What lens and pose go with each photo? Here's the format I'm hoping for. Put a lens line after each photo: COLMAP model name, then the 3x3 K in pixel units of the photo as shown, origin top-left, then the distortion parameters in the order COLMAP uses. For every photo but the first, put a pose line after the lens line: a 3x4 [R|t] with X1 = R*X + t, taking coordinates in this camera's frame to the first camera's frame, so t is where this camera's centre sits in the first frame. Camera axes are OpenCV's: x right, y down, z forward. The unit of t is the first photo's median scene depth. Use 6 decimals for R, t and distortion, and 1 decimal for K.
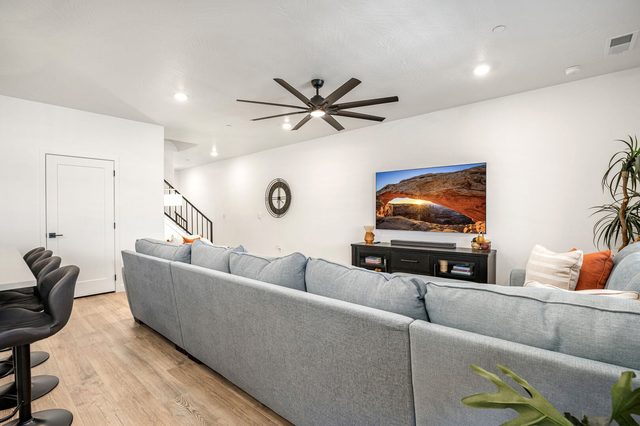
lens RADIAL K [[298.5, 0, 325.1], [0, 298.5, 215.8], [0, 0, 1]] dist [-0.026653, 0.001243]
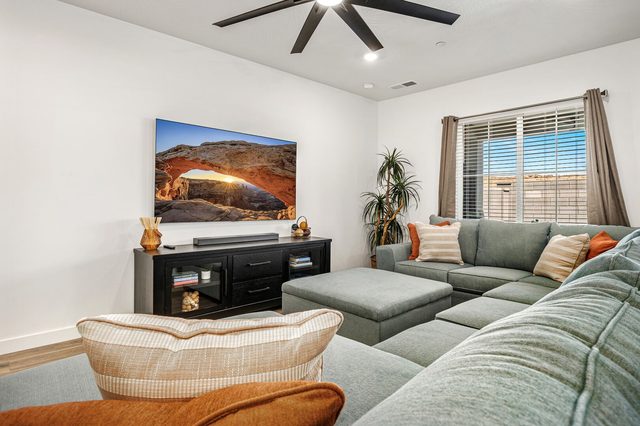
lens RADIAL K [[363.3, 0, 321.8], [0, 363.3, 196.3], [0, 0, 1]] dist [-0.003901, -0.000138]
pose [[0.090765, 0.020095, 0.995670, -0.492982], [-0.000928, 0.999798, -0.020093, 0.010263], [-0.995872, 0.000900, 0.090765, 0.698944]]
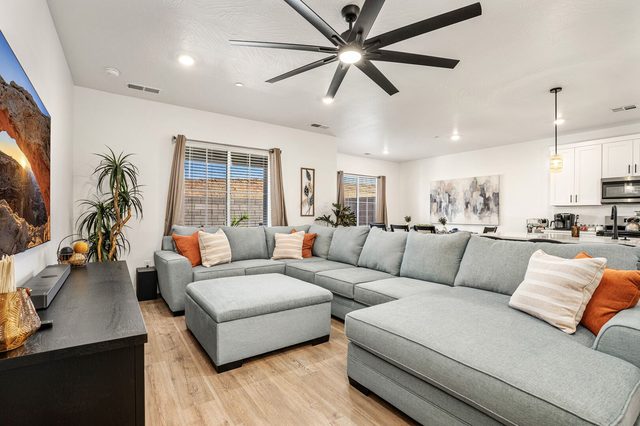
lens RADIAL K [[298.5, 0, 320.2], [0, 298.5, 217.9], [0, 0, 1]] dist [-0.026653, 0.001243]
pose [[-0.971544, -0.008356, 0.236712, -0.090005], [-0.004763, 0.999865, 0.015745, 0.004833], [-0.236811, 0.014169, -0.971452, 1.222476]]
